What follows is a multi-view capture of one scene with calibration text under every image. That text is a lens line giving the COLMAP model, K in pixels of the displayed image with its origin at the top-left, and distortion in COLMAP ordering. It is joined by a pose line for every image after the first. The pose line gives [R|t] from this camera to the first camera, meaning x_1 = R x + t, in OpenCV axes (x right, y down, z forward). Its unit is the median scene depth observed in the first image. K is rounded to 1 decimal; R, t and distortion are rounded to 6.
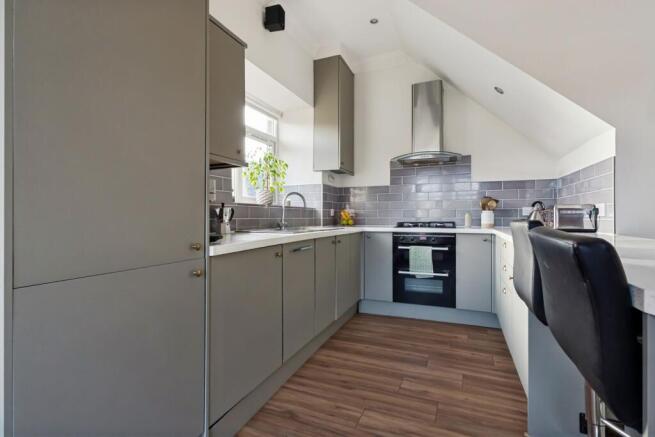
lens RADIAL K [[311.3, 0, 327.5], [0, 311.3, 218.5], [0, 0, 1]] dist [-0.001373, -0.000345]
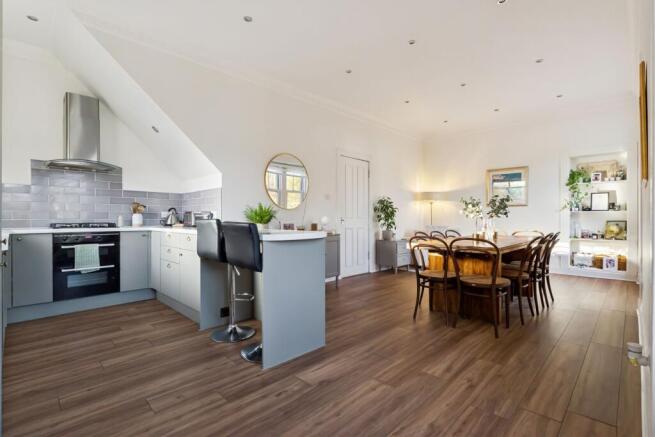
lens RADIAL K [[311.3, 0, 327.5], [0, 311.3, 218.5], [0, 0, 1]] dist [-0.001373, -0.000345]
pose [[0.366159, 0.001282, 0.930551, -0.425998], [0.007478, 0.999963, -0.004320, 0.006836], [-0.930522, 0.008541, 0.366136, -0.223173]]
